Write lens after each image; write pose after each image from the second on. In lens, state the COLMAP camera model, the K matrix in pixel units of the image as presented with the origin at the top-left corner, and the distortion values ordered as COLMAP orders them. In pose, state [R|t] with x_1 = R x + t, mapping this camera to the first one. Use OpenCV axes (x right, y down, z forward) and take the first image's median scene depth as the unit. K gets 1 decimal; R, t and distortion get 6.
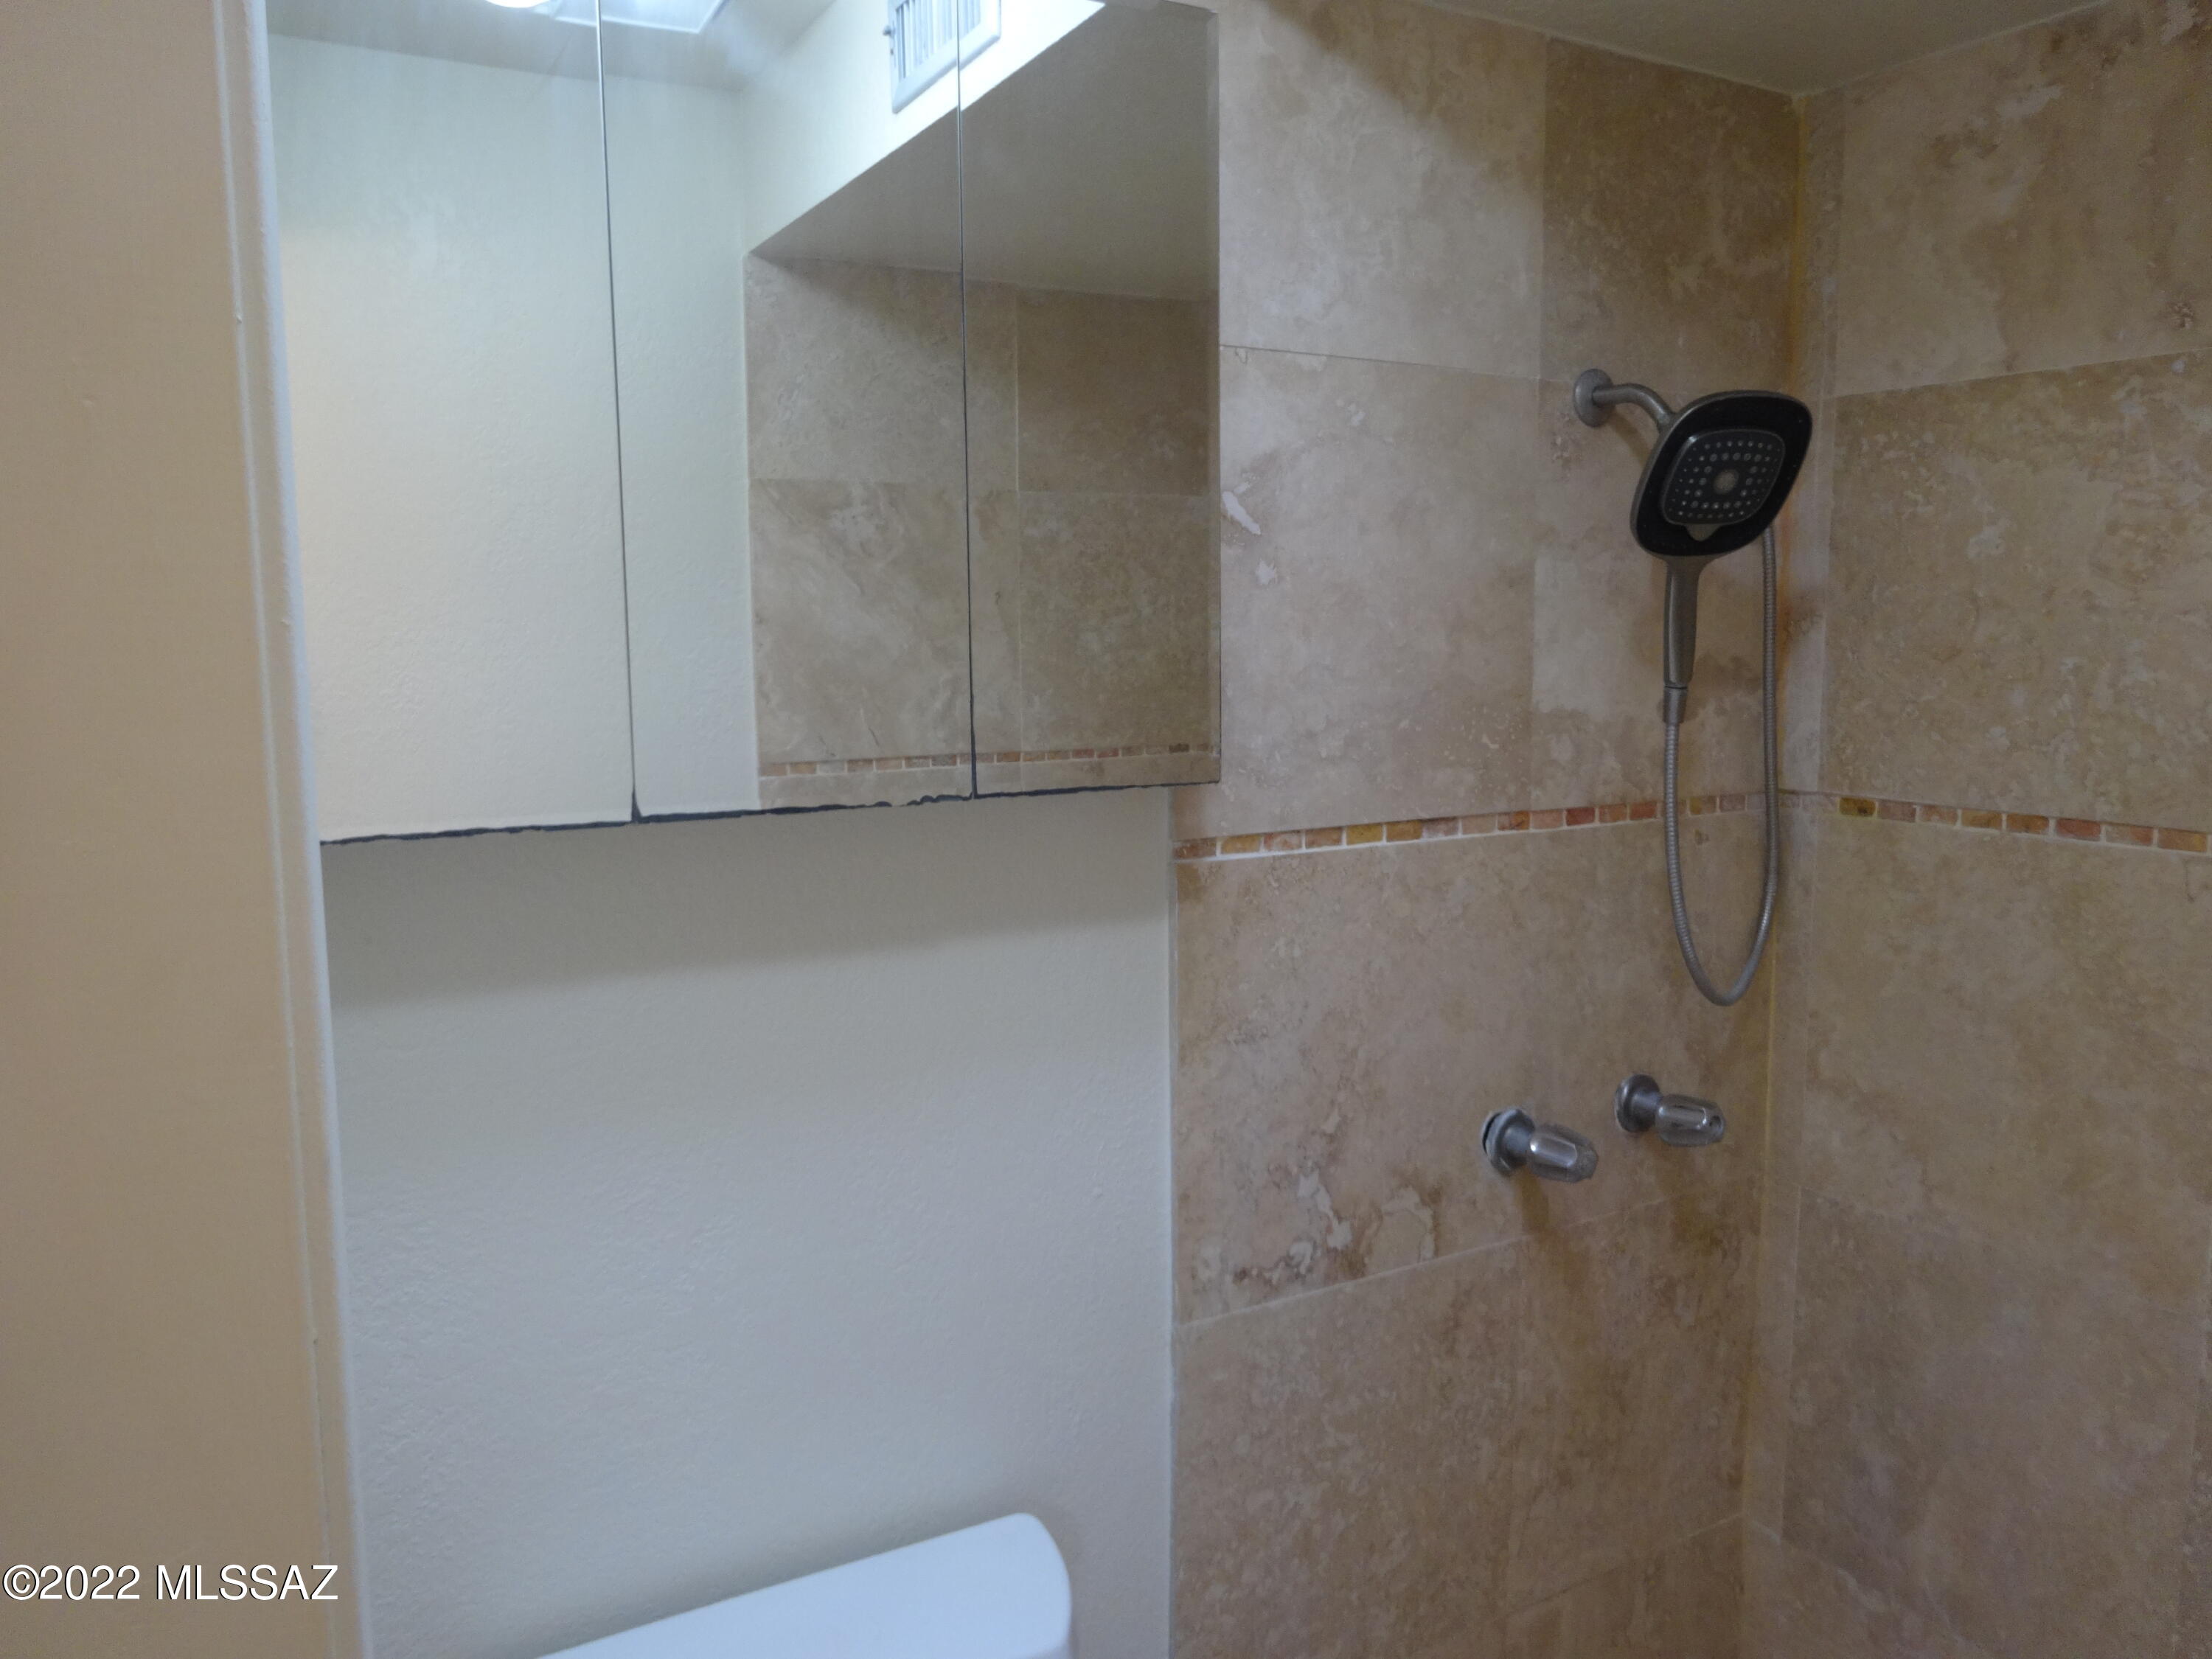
lens RADIAL K [[1628.9, 0, 1109.4], [0, 1628.9, 834.1], [0, 0, 1]] dist [-0.013562, 0.011827]
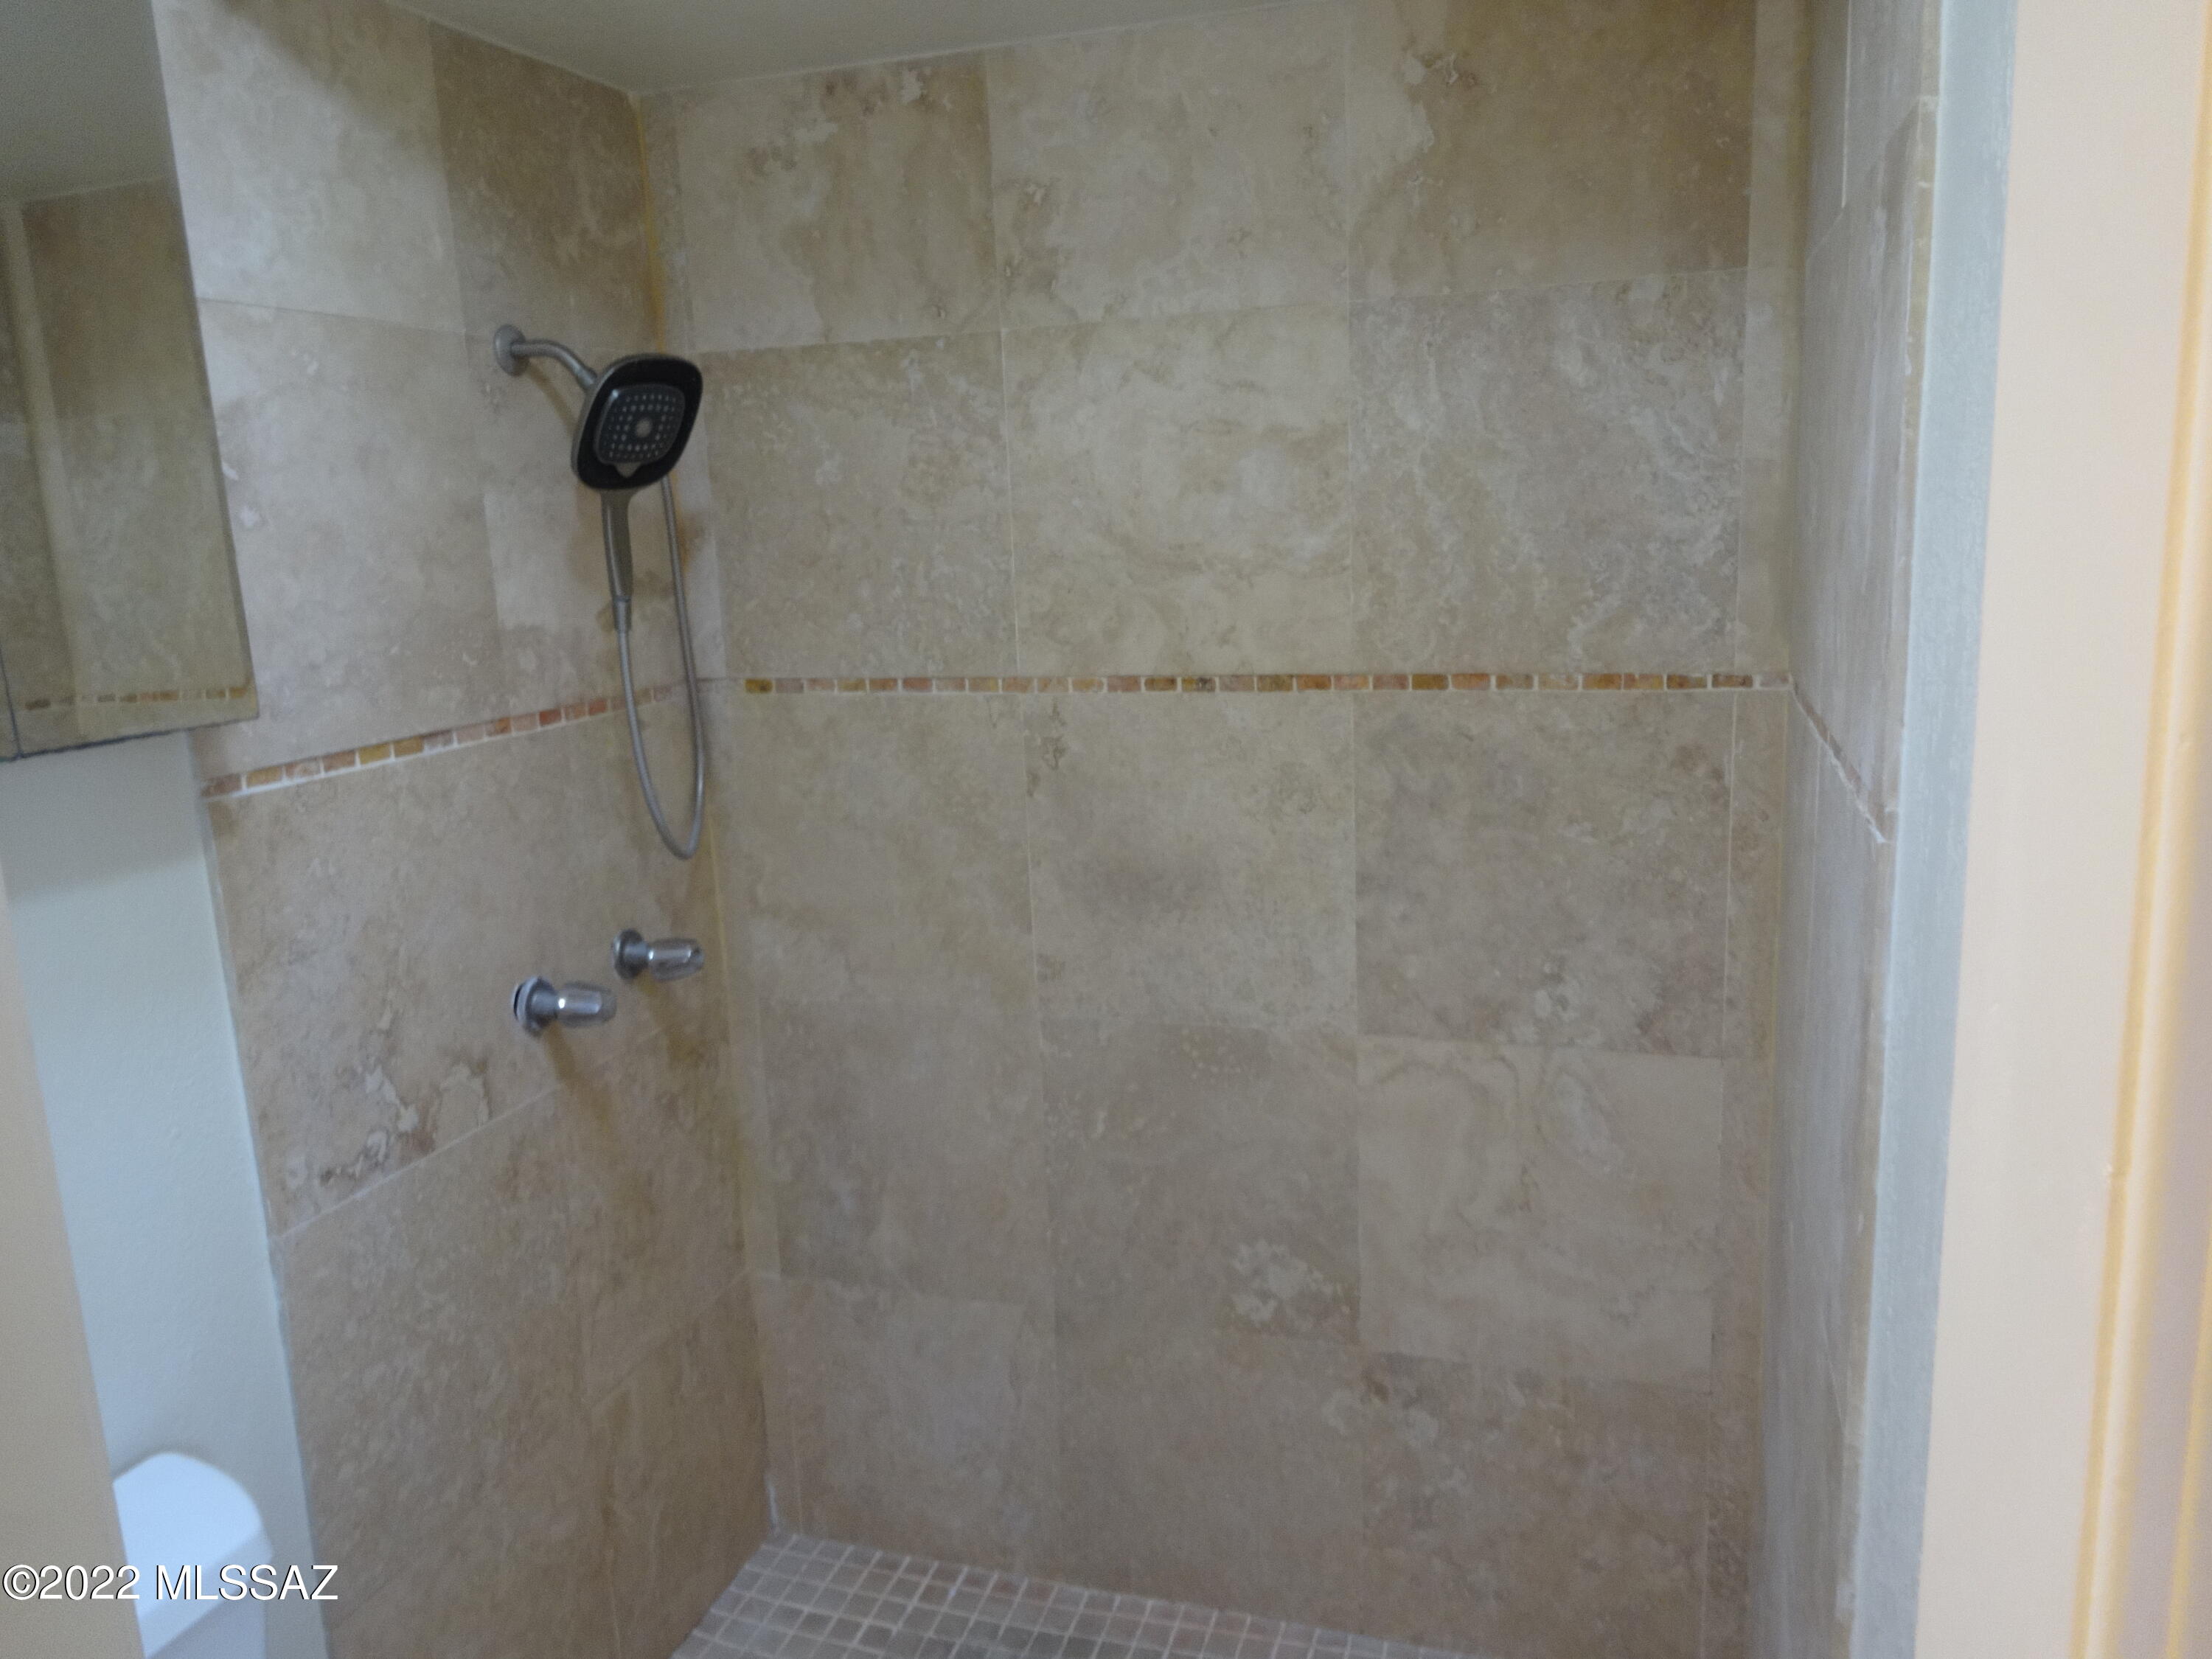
lens RADIAL K [[1628.9, 0, 1109.4], [0, 1628.9, 834.1], [0, 0, 1]] dist [-0.013562, 0.011827]
pose [[0.753817, -0.156472, 0.638182, -0.170051], [0.120163, 0.987682, 0.100228, 0.003131], [-0.646004, 0.001133, 0.763333, -0.143719]]
